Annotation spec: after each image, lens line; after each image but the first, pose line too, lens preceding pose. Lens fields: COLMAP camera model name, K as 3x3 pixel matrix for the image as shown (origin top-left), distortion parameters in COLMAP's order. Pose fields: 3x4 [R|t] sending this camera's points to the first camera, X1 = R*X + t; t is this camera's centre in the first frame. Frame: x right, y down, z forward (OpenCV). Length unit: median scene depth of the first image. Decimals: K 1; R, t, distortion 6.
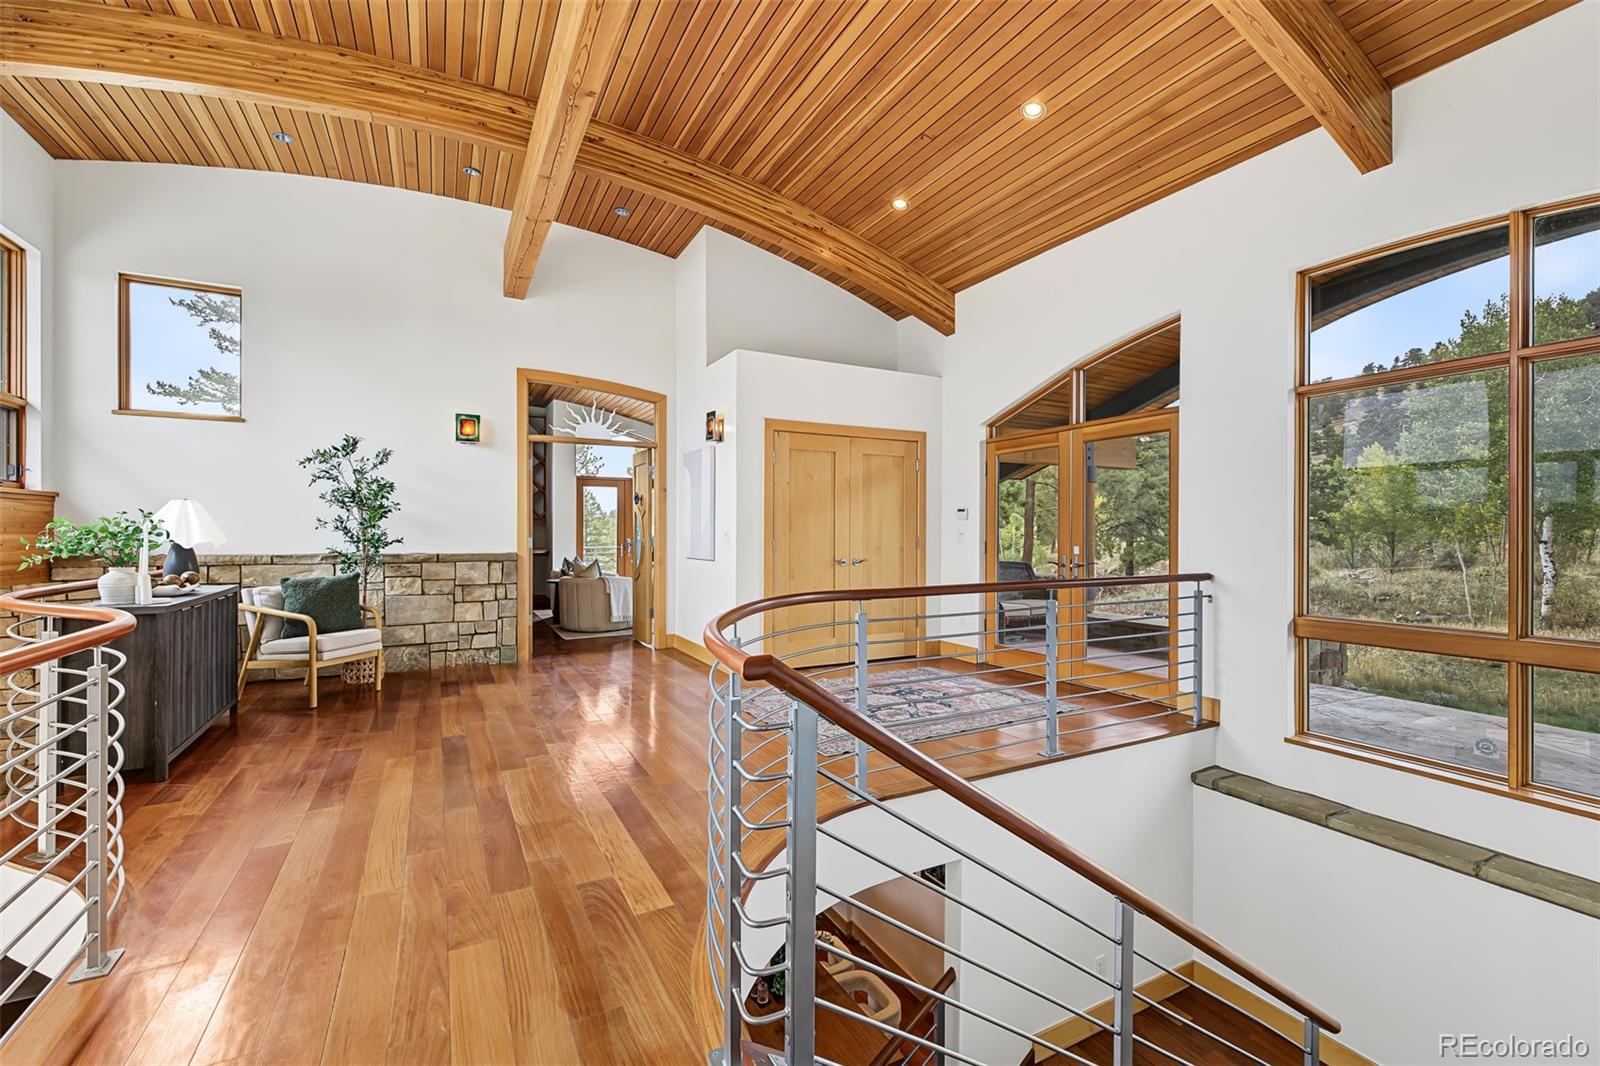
lens RADIAL K [[683.0, 0, 803.1], [0, 683.0, 532.6], [0, 0, 1]] dist [0.002052, -0.000081]
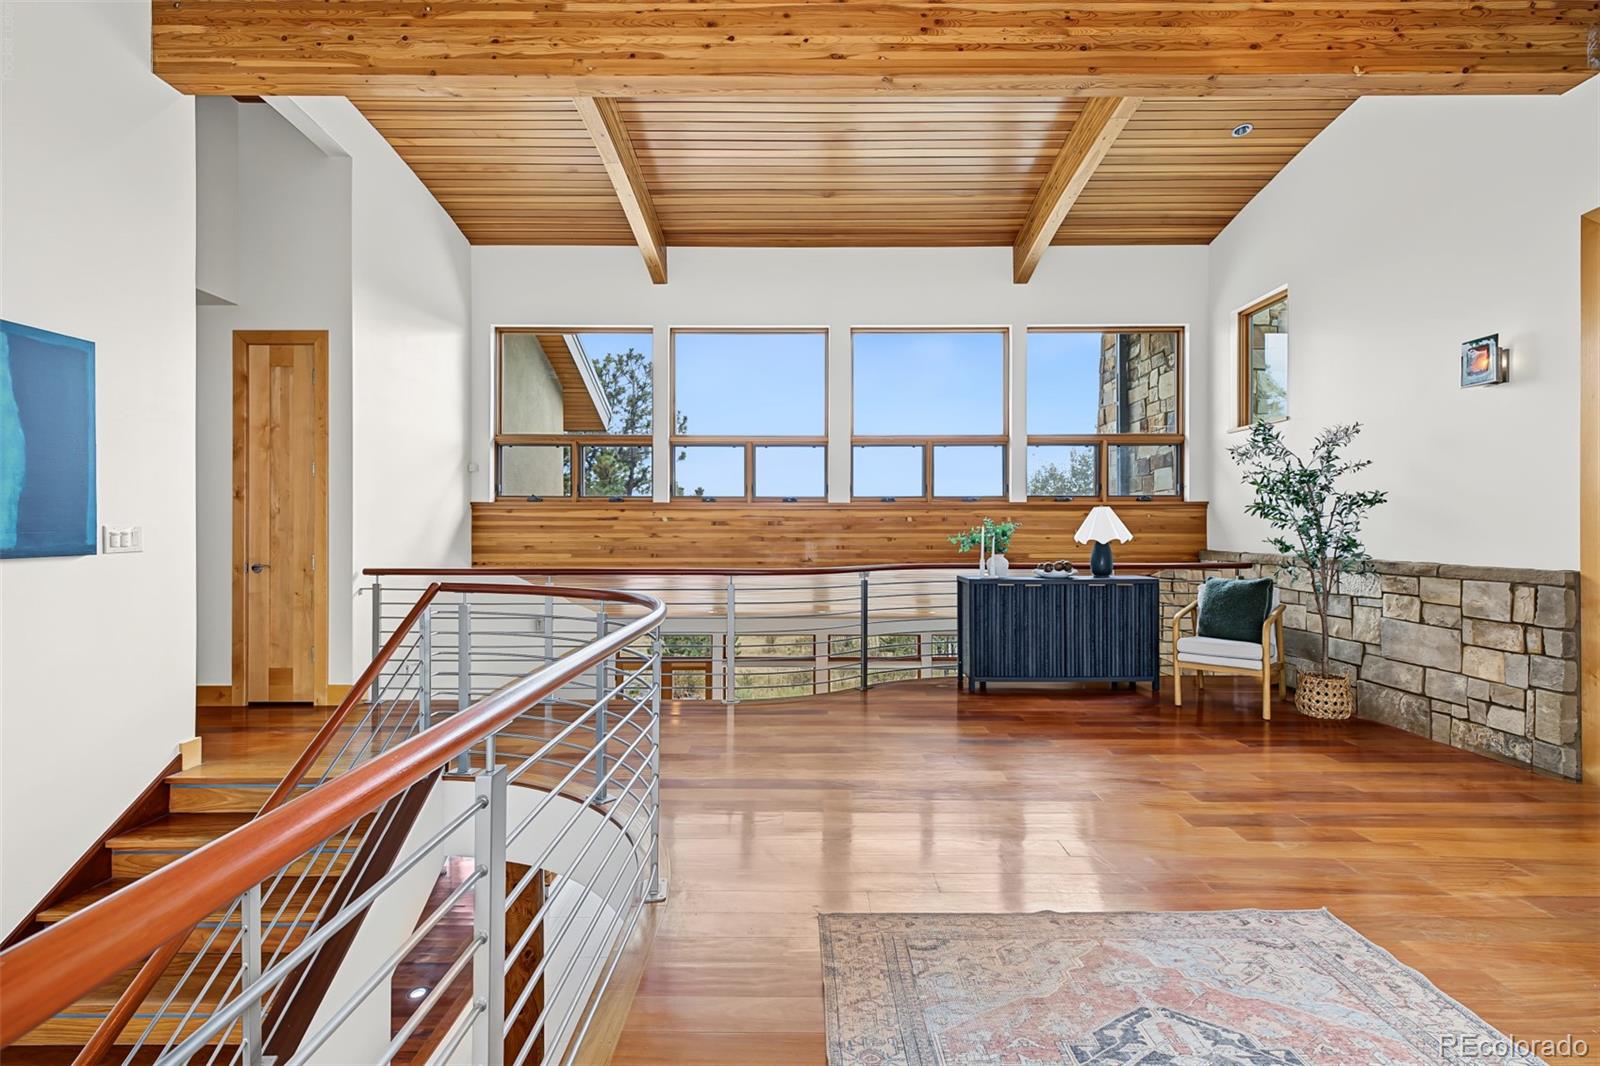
lens RADIAL K [[683.0, 0, 805.9], [0, 683.0, 528.4], [0, 0, 1]] dist [0.002052, -0.000081]
pose [[-0.476063, -0.006679, -0.879386, 0.334535], [-0.002929, 0.999978, -0.006009, 0.001890], [0.879406, -0.000284, -0.476072, 0.773169]]
